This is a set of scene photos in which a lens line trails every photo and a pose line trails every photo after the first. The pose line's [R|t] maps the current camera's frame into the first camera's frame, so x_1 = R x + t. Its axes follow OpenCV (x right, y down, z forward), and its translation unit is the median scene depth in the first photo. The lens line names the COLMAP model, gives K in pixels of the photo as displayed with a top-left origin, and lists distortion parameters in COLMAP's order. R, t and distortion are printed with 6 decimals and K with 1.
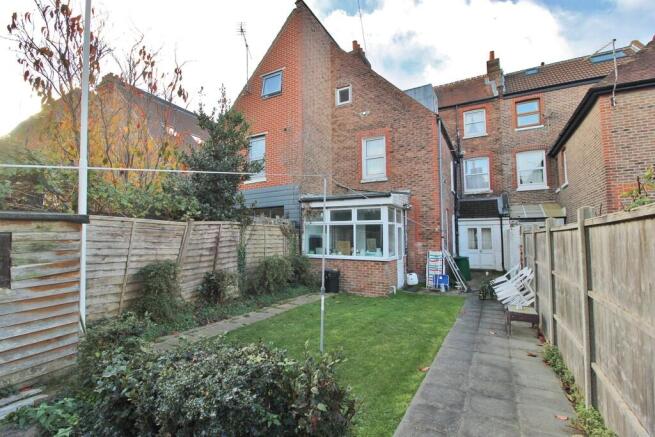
lens RADIAL K [[303.6, 0, 324.8], [0, 303.6, 218.7], [0, 0, 1]] dist [0.002415, -0.015841]
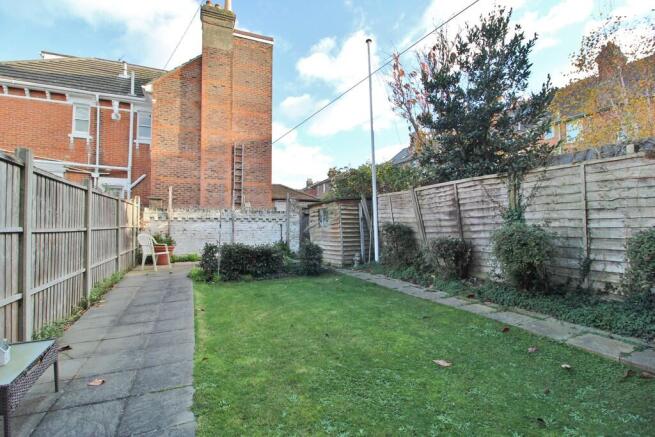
lens RADIAL K [[303.6, 0, 324.8], [0, 303.6, 218.7], [0, 0, 1]] dist [0.002415, -0.015841]
pose [[-0.603603, -0.012556, -0.797186, 0.592443], [0.059301, 0.996399, -0.060595, 0.154557], [0.795077, -0.083849, -0.600685, 1.291729]]
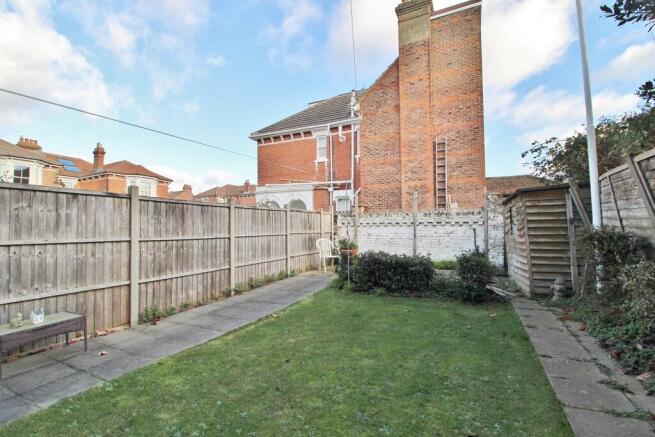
lens RADIAL K [[303.6, 0, 324.8], [0, 303.6, 218.7], [0, 0, 1]] dist [0.002415, -0.015841]
pose [[-0.999244, 0.012263, -0.036894, 0.108136], [0.015907, 0.994843, -0.100175, 0.147549], [0.035475, -0.100686, -0.994286, 1.371283]]
